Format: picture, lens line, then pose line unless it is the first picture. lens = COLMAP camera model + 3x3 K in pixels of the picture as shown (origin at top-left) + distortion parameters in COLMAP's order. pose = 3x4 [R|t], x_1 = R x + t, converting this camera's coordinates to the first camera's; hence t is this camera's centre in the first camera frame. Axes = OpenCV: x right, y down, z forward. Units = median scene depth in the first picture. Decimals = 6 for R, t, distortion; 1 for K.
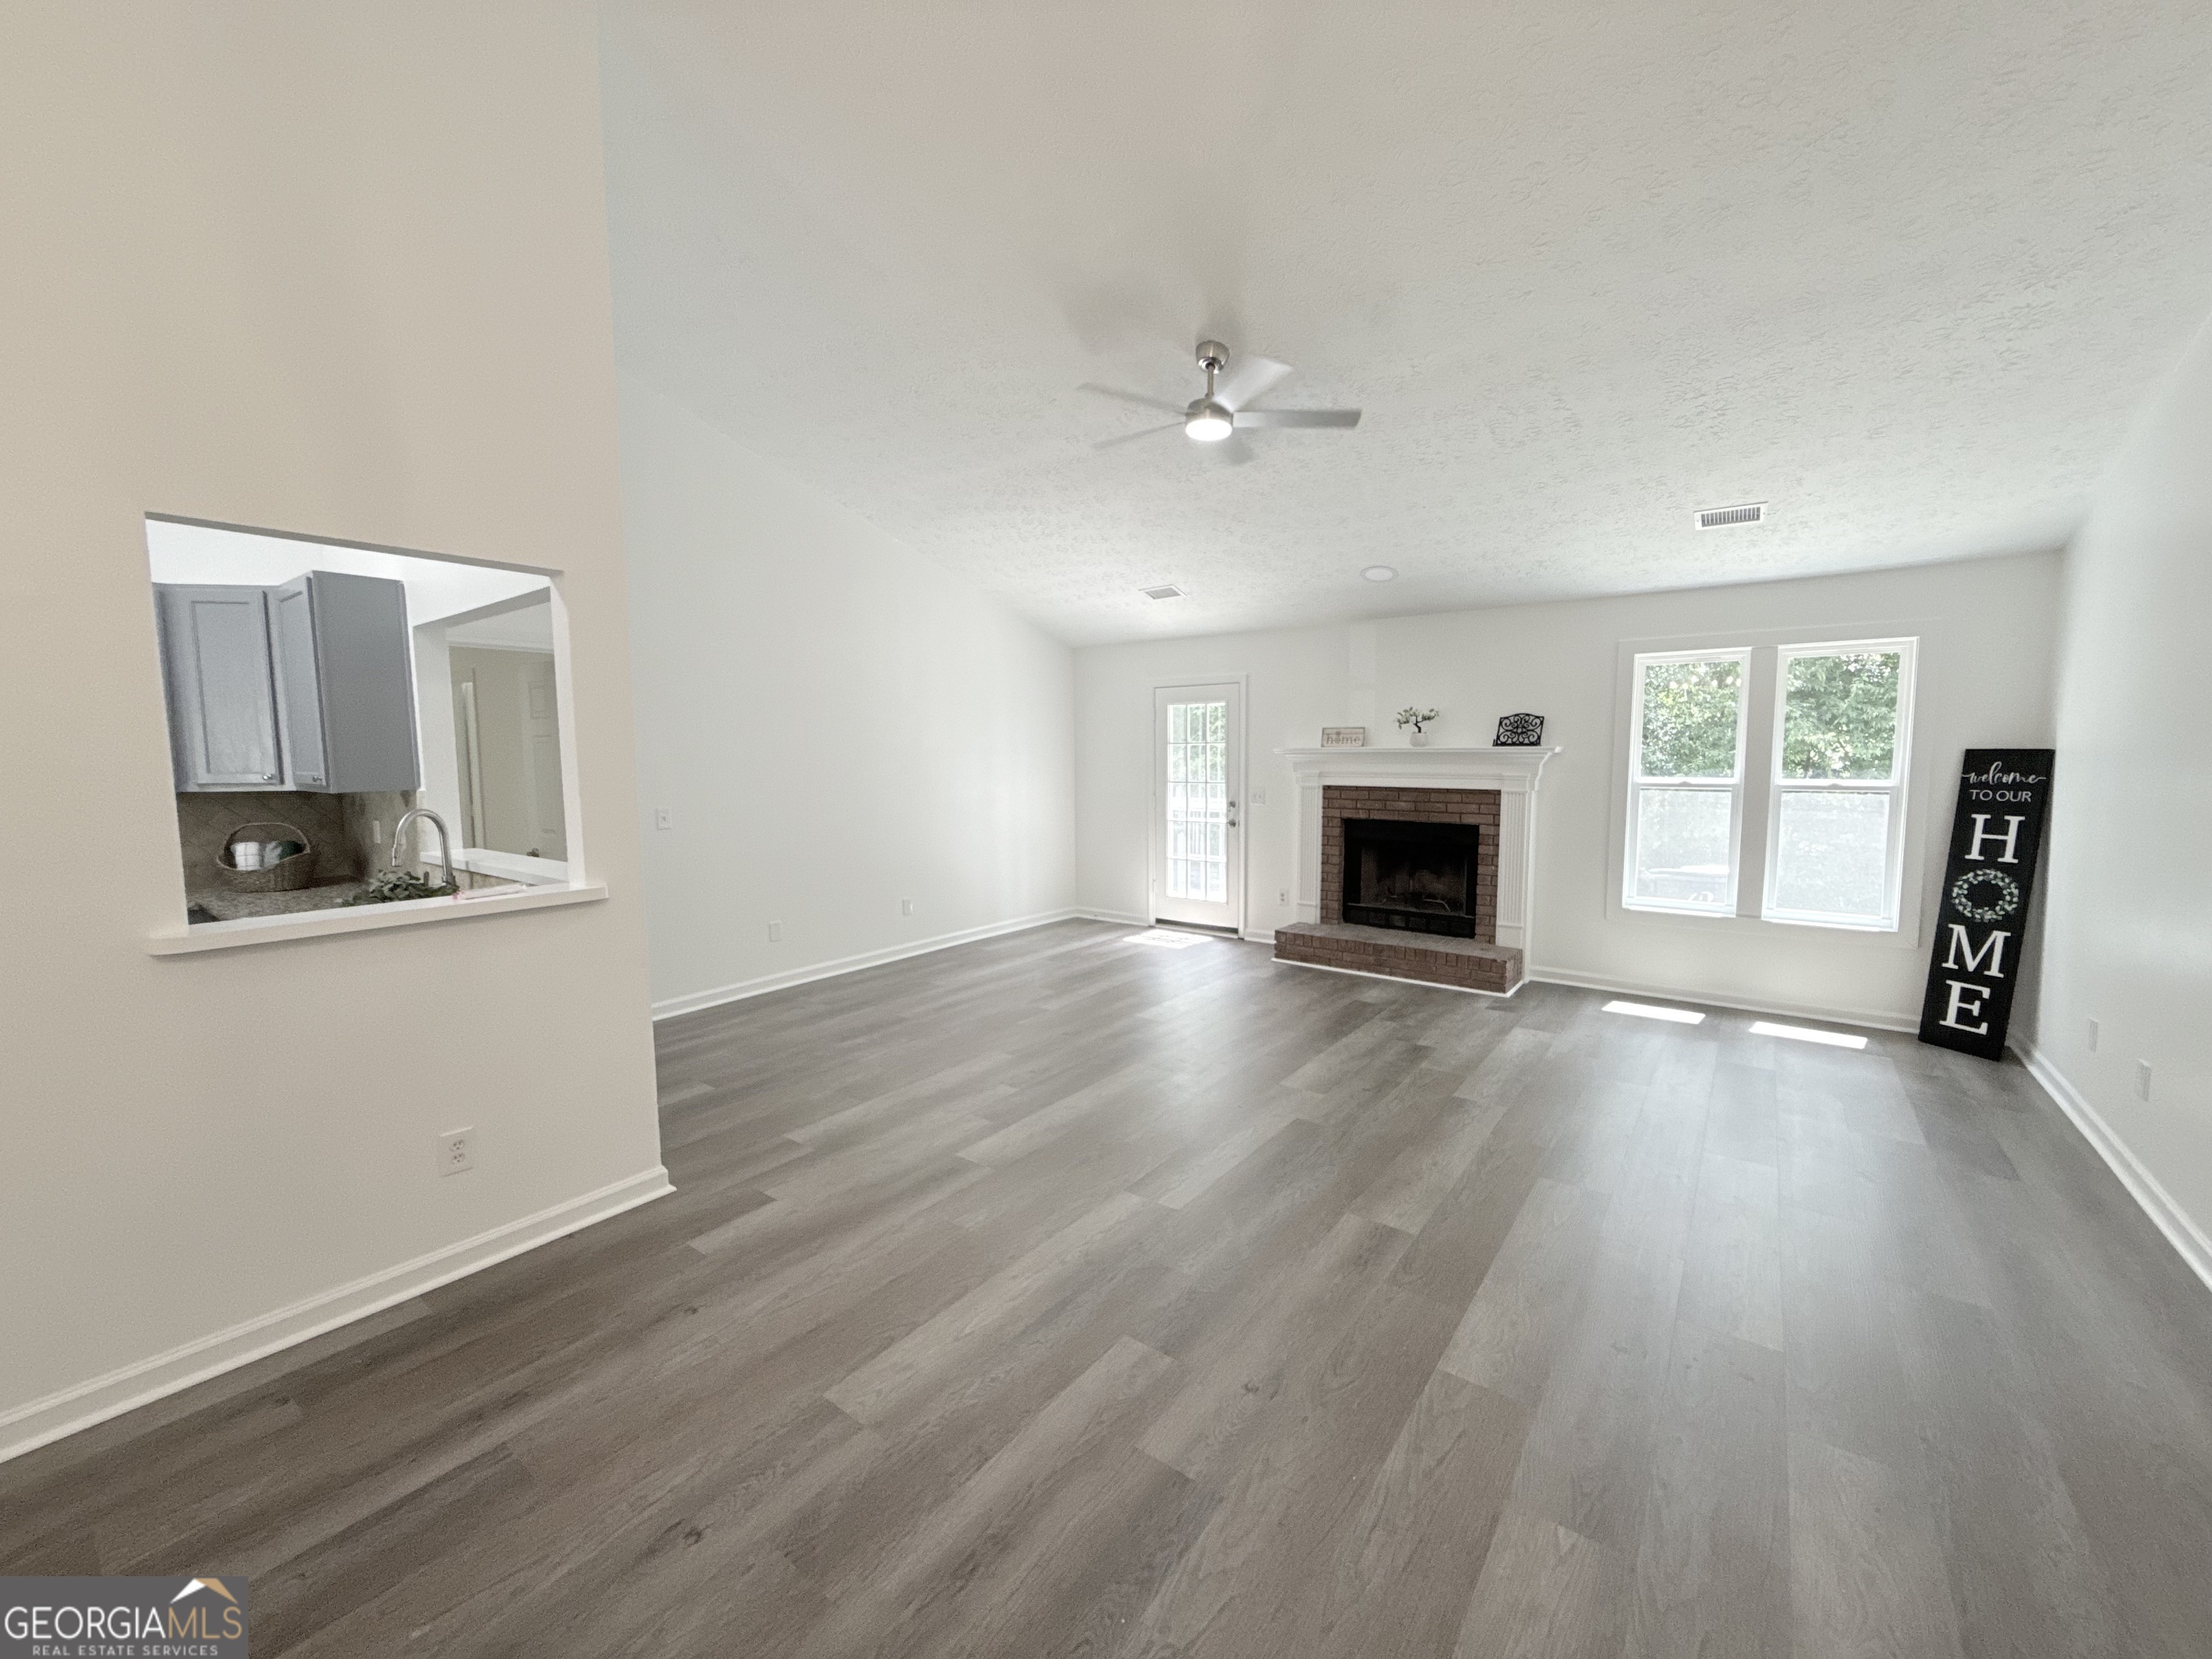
lens RADIAL K [[880.5, 0, 1106.0], [0, 880.5, 829.5], [0, 0, 1]] dist [0.000548, 0.000281]
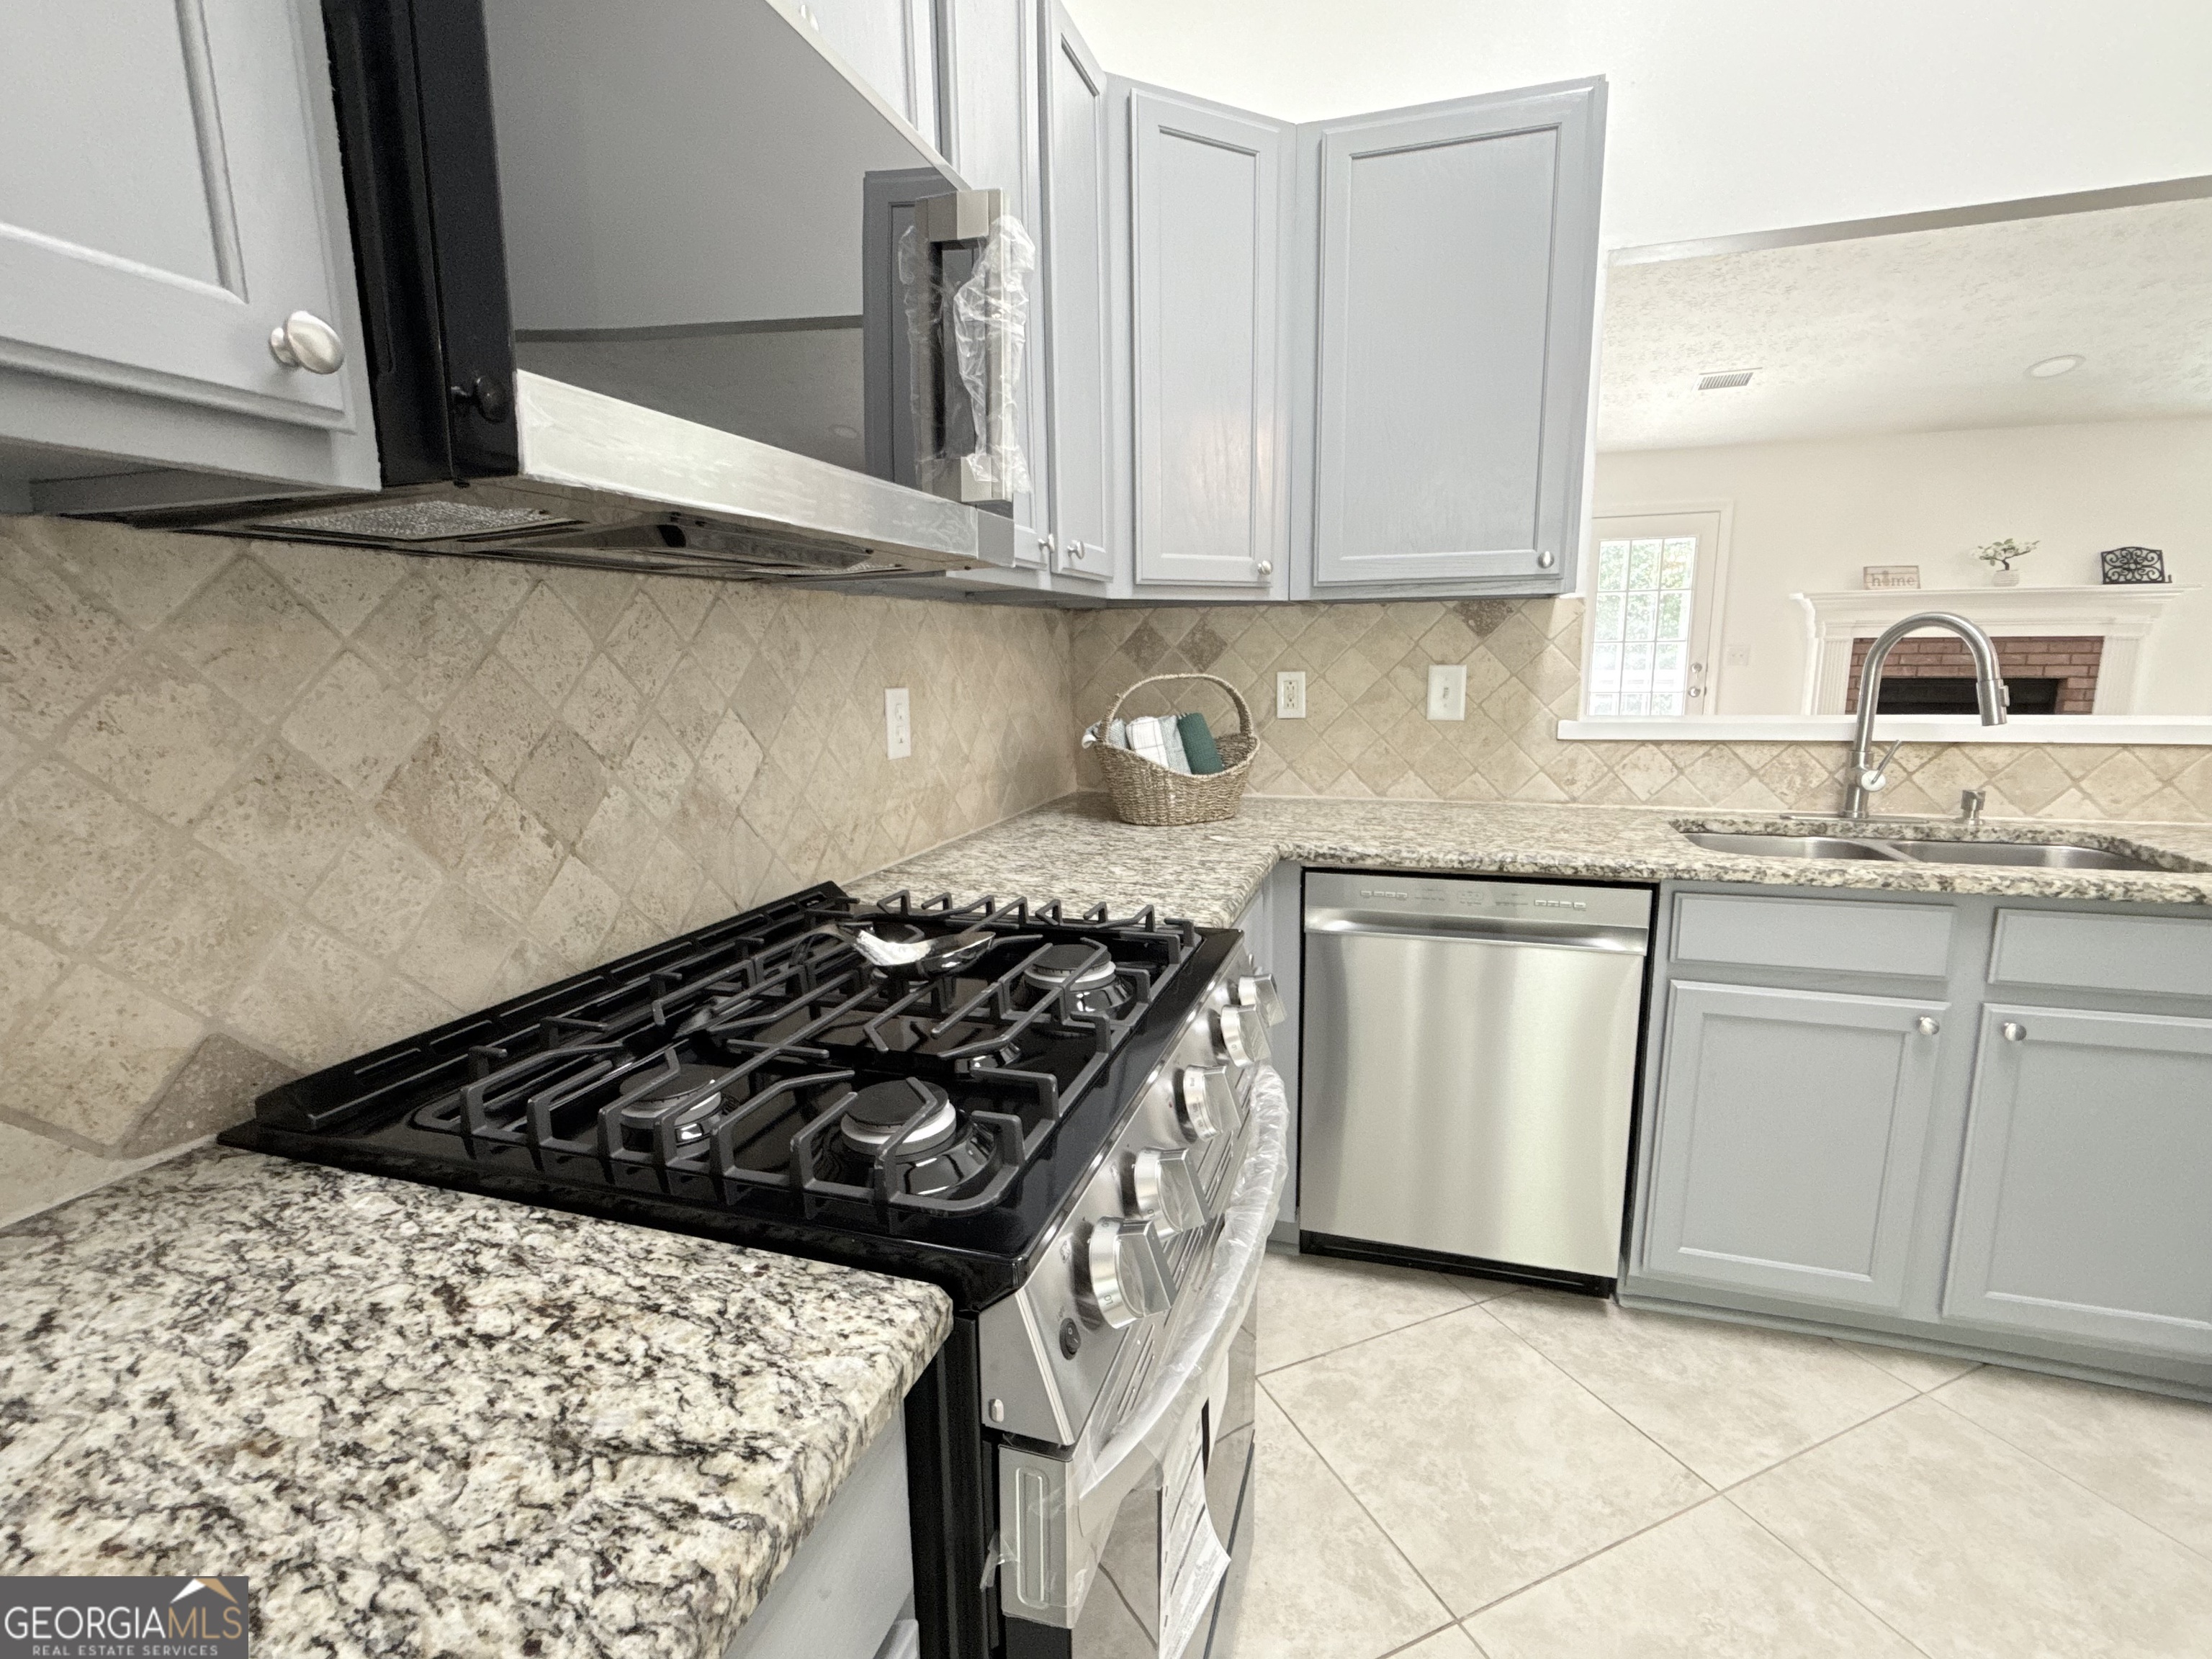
lens RADIAL K [[1024.0, 0, 1106.0], [0, 1024.0, 829.5], [0, 0, 1]] dist [0.001593, 0.000549]
pose [[0.944073, -0.065154, 0.323234, -0.873267], [0.037616, 0.995165, 0.090727, 0.017262], [-0.327583, -0.073495, 0.941960, 0.374433]]
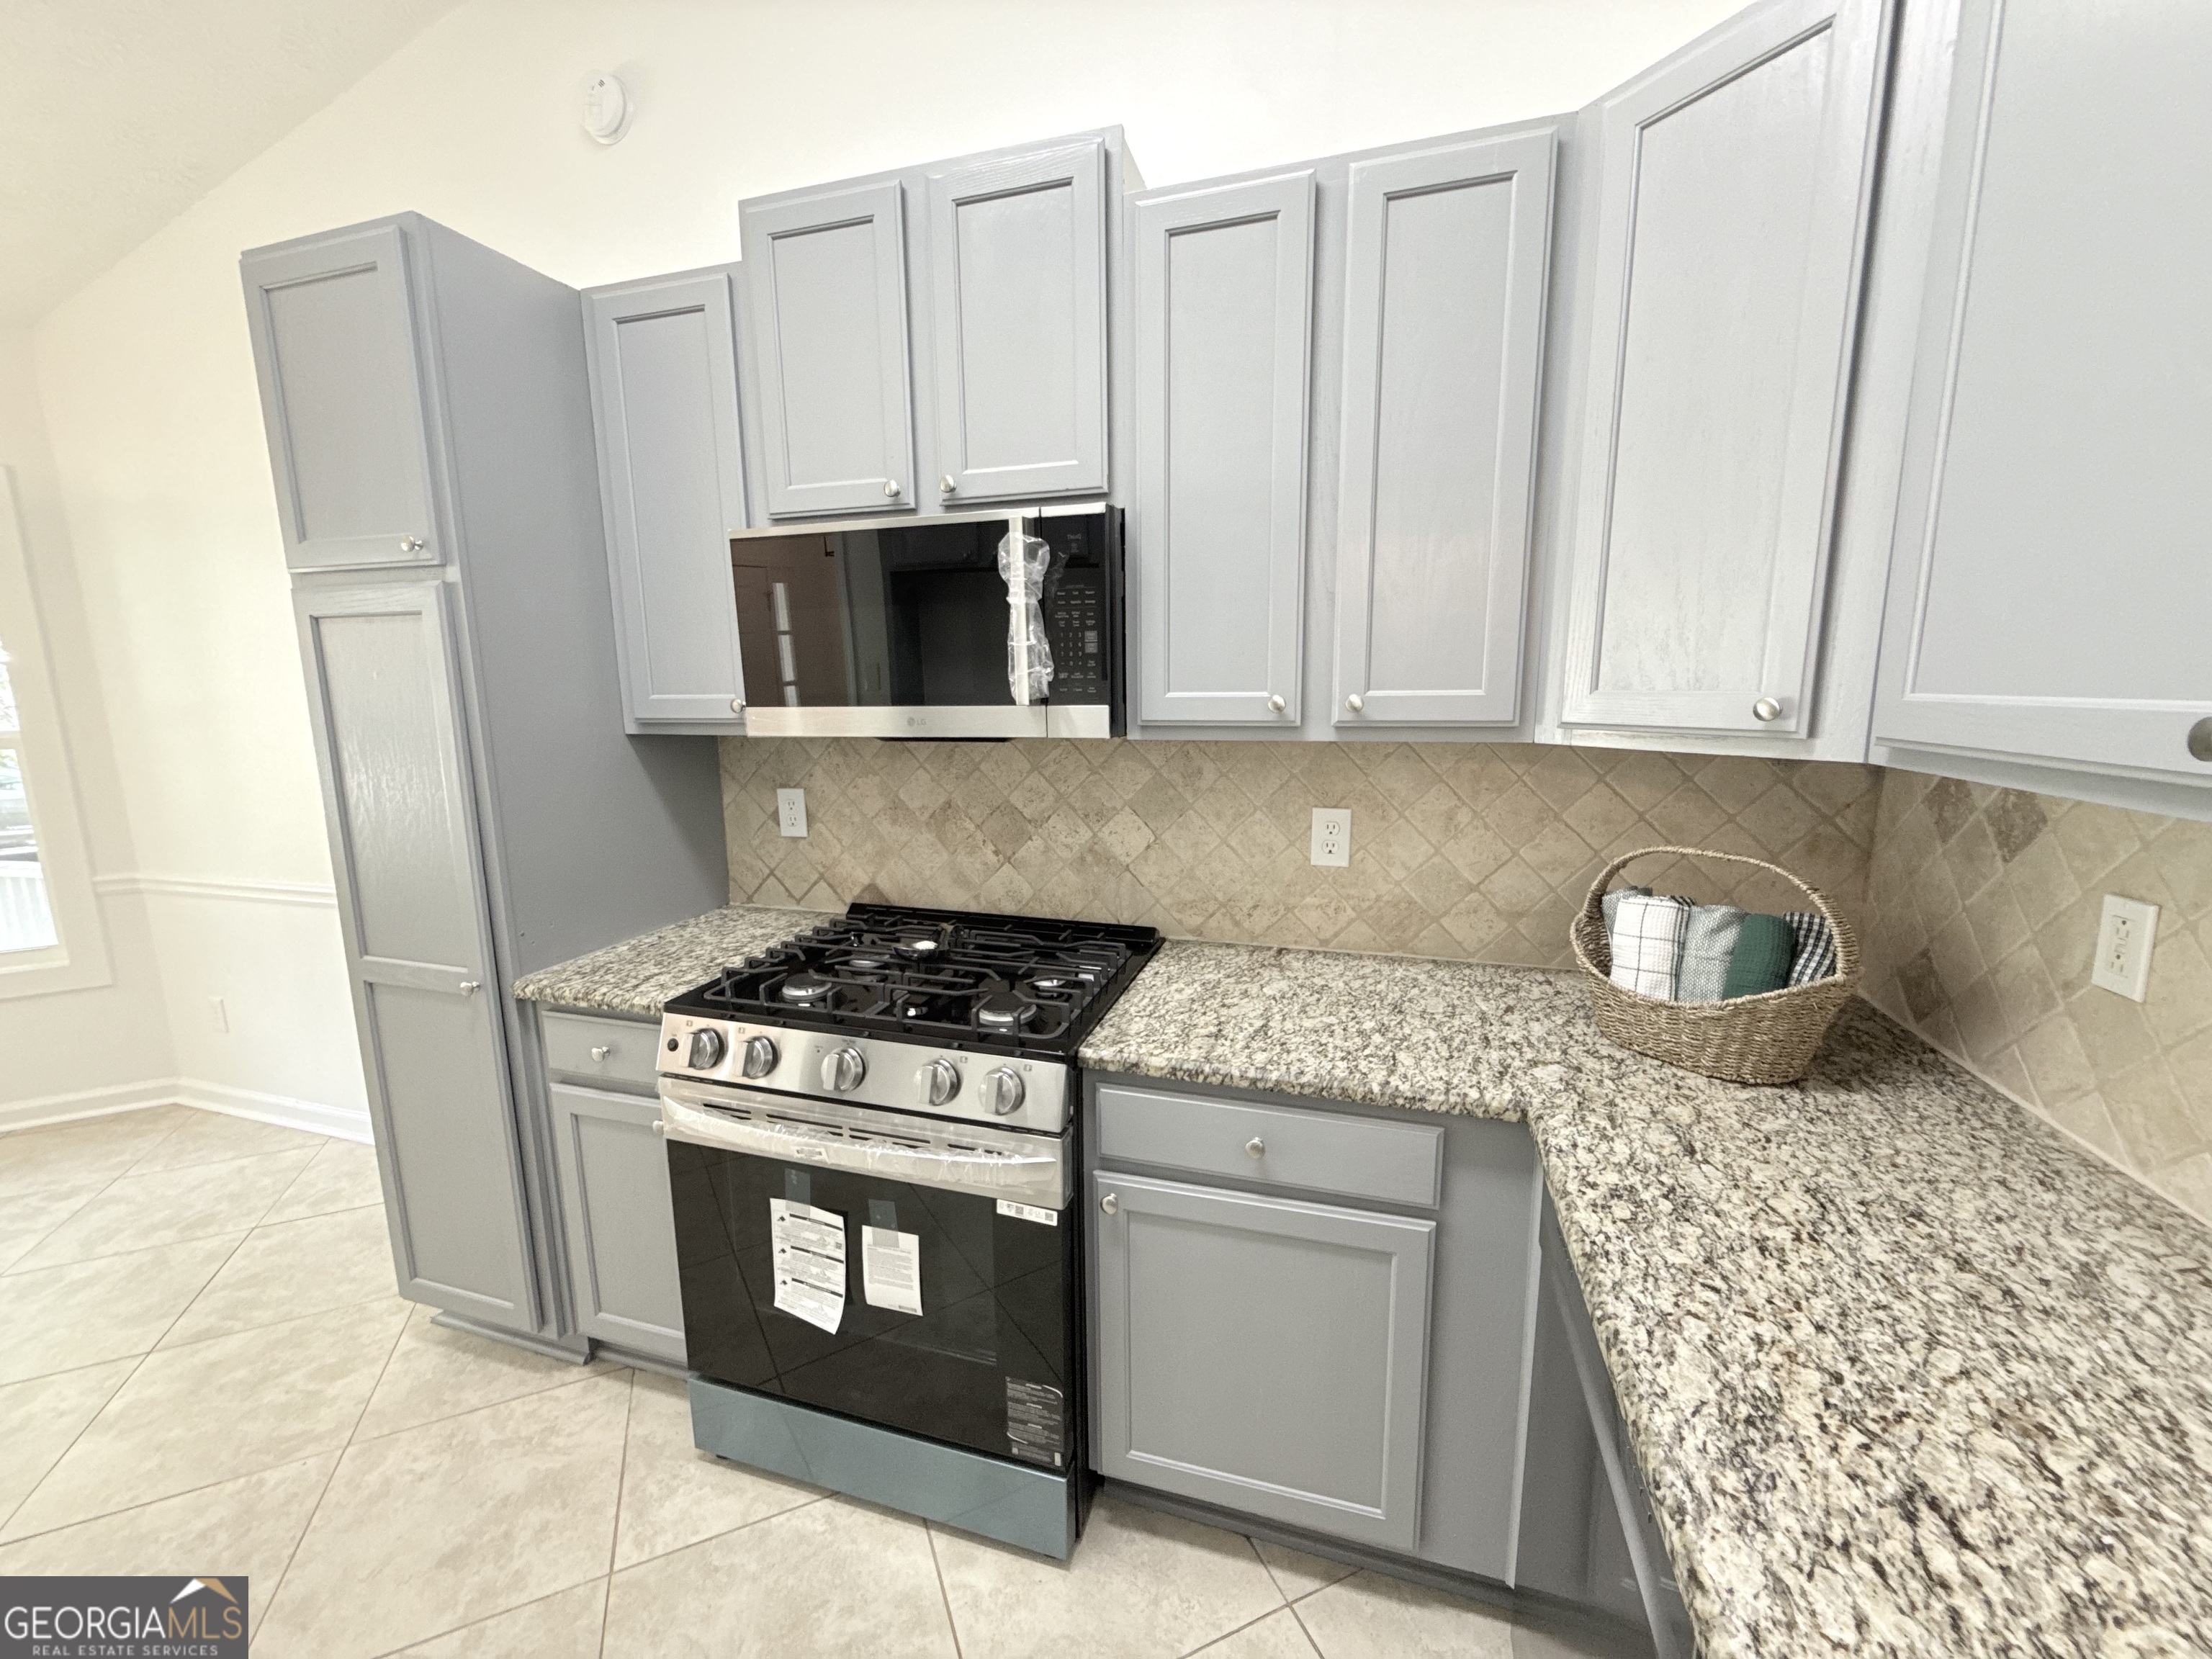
lens RADIAL K [[880.5, 0, 1106.0], [0, 880.5, 829.5], [0, 0, 1]] dist [0.000548, 0.000281]
pose [[0.336984, 0.157654, -0.928217, -0.547513], [-0.072301, 0.987303, 0.141441, -0.033323], [0.938730, 0.019447, 0.344103, 0.511555]]
